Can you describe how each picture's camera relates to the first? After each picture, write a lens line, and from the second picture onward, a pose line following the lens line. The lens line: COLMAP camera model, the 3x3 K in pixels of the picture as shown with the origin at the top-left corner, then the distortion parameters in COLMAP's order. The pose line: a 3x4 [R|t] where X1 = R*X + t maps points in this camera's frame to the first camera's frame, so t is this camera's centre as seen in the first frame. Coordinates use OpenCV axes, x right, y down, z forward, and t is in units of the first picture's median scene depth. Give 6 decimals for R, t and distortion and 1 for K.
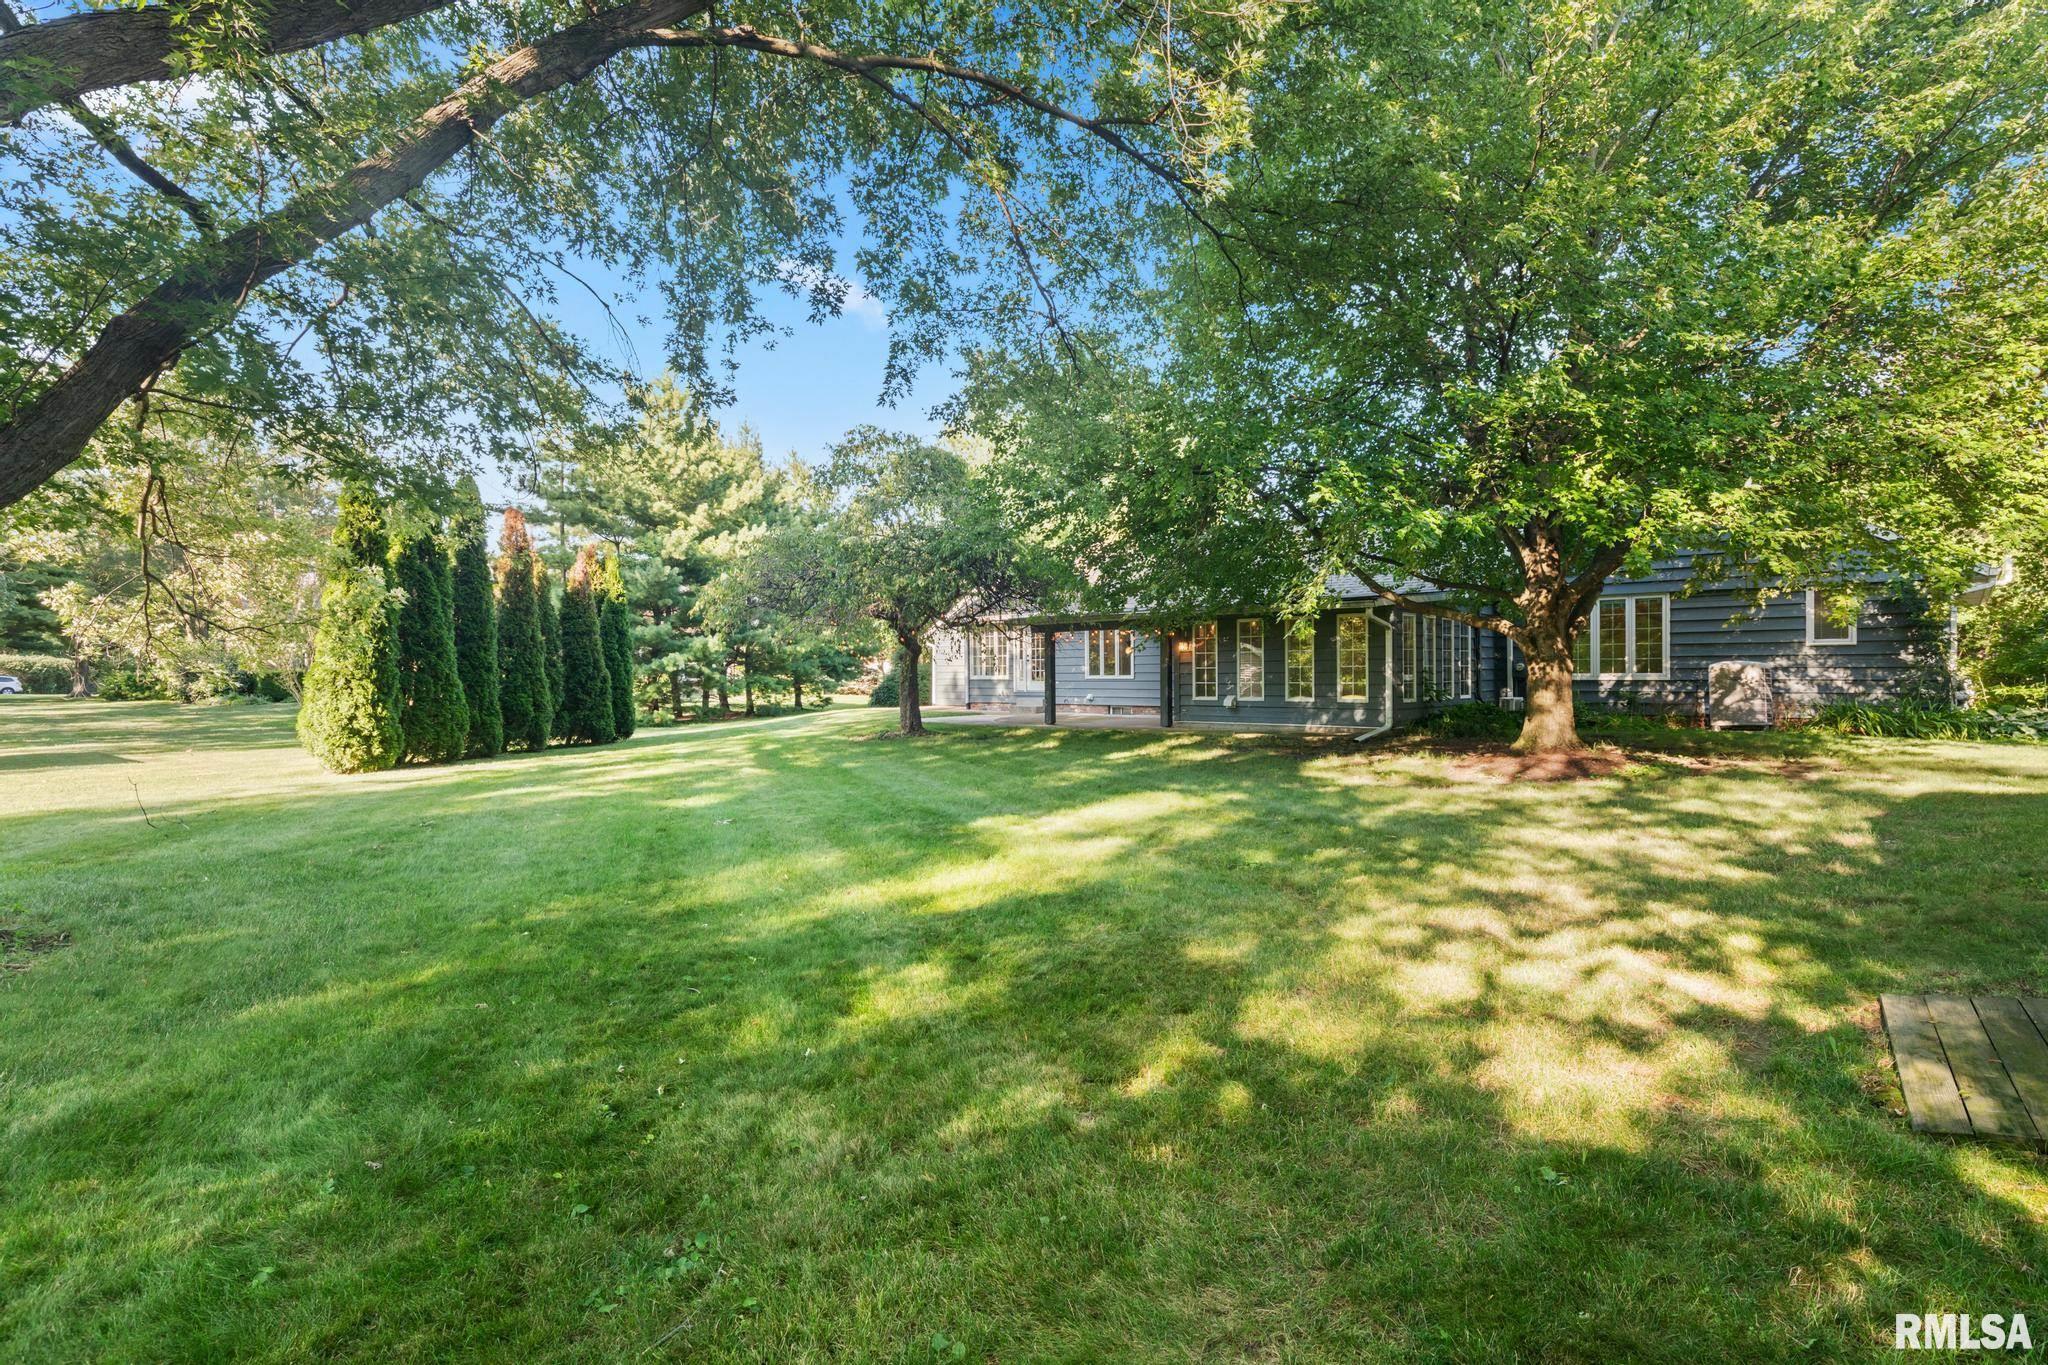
lens RADIAL K [[1067.3, 0, 1023.5], [0, 1067.3, 682.6], [0, 0, 1]] dist [0.001224, 0.000095]
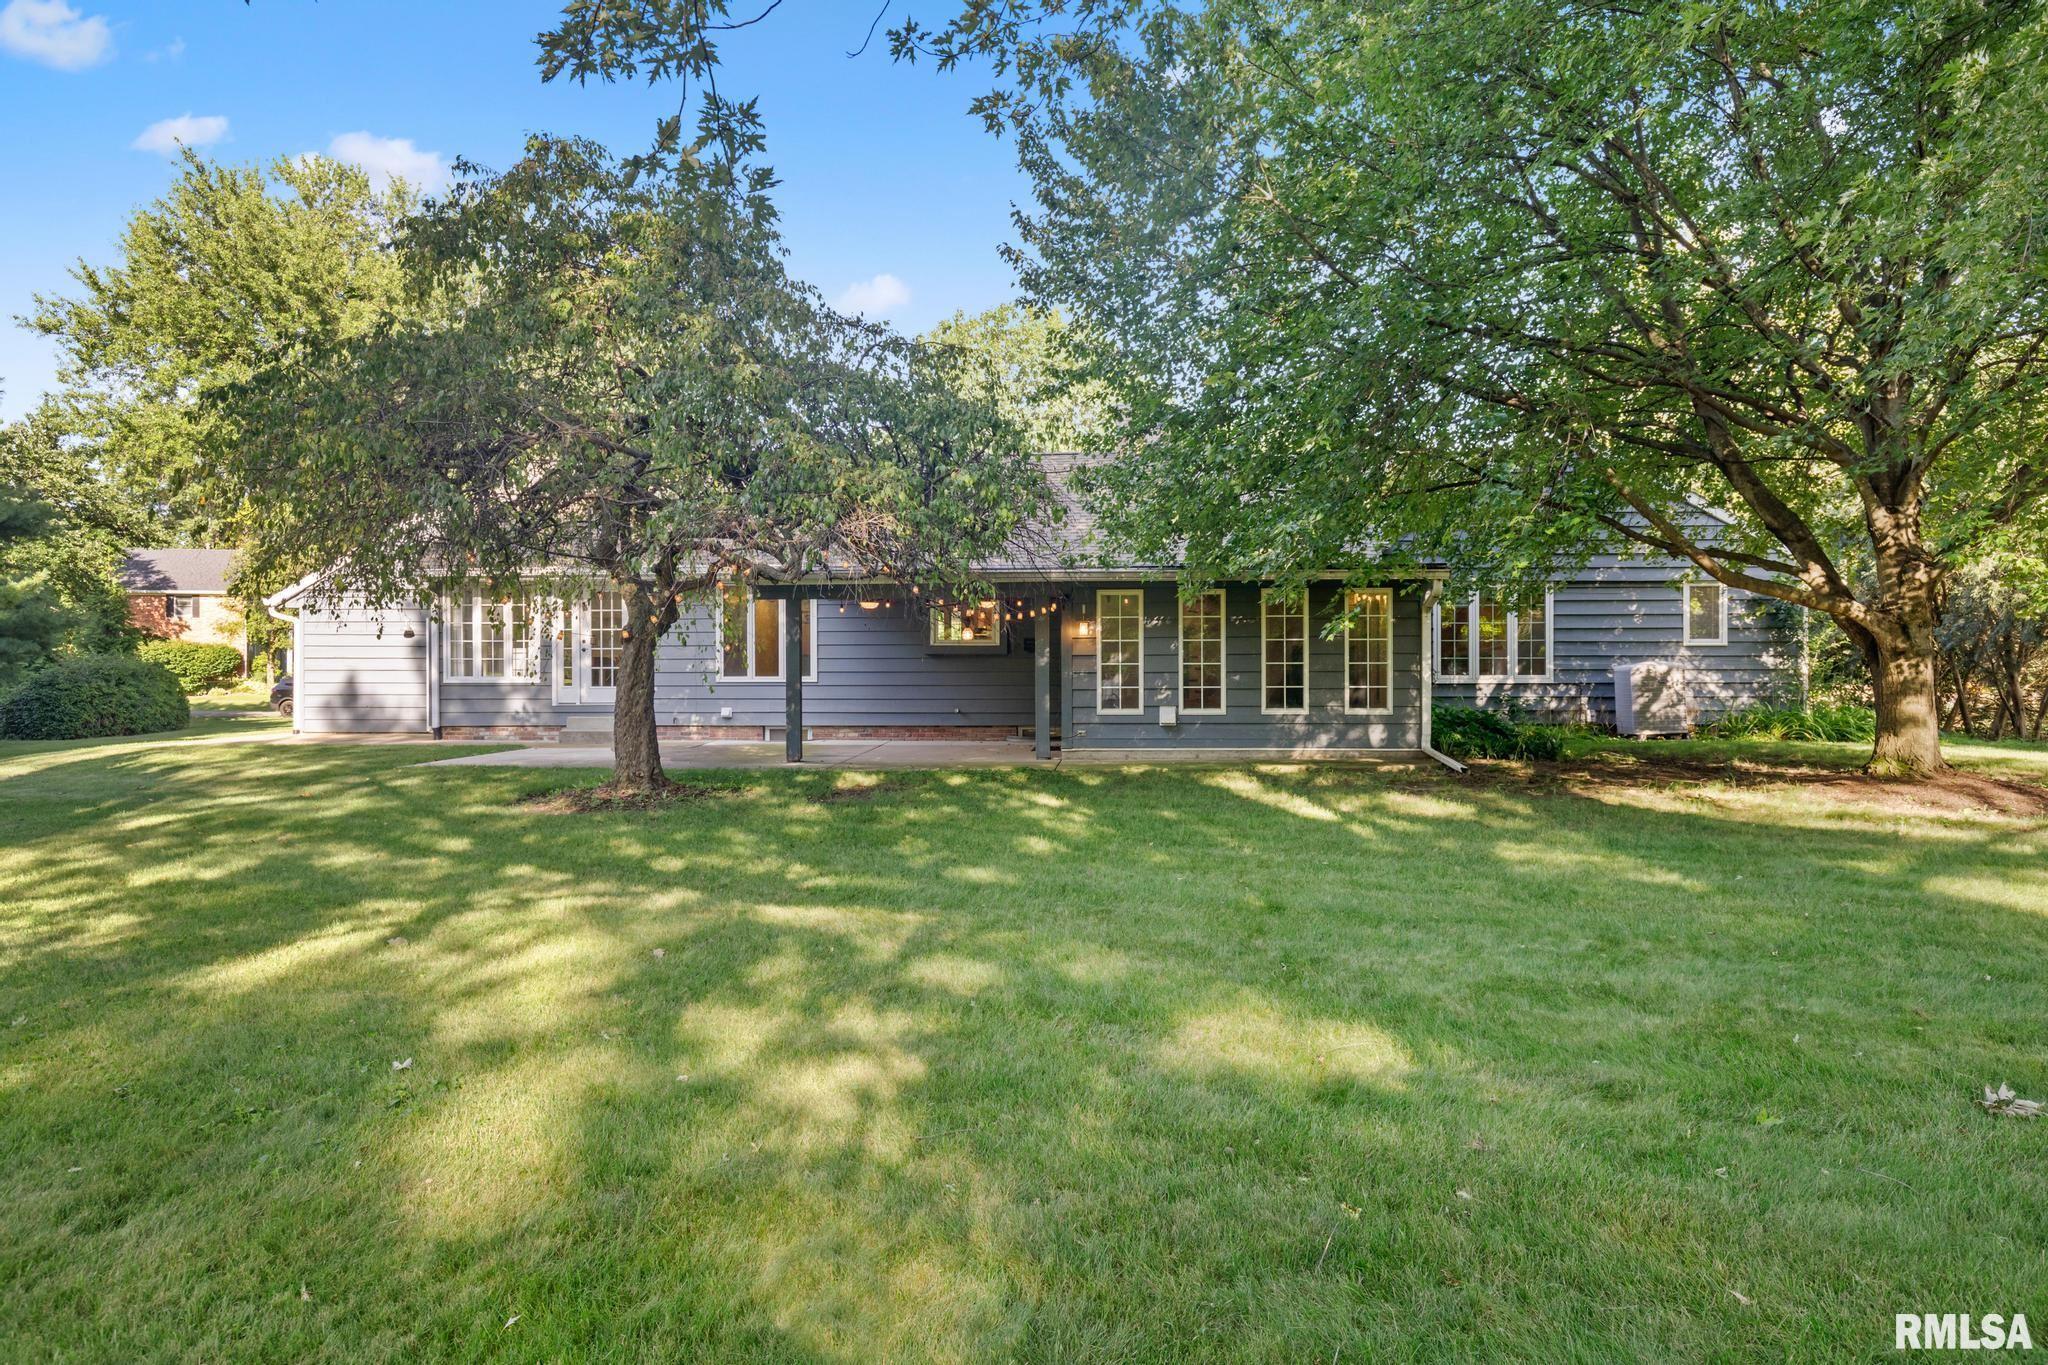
lens RADIAL K [[1348.2, 0, 1024.1], [0, 1348.2, 682.7], [0, 0, 1]] dist [-0.001539, -0.000085]
pose [[0.743576, 0.001680, 0.668649, -0.428743], [0.002158, 0.999986, -0.004913, 0.001267], [-0.668648, 0.005096, 0.743562, 0.481836]]
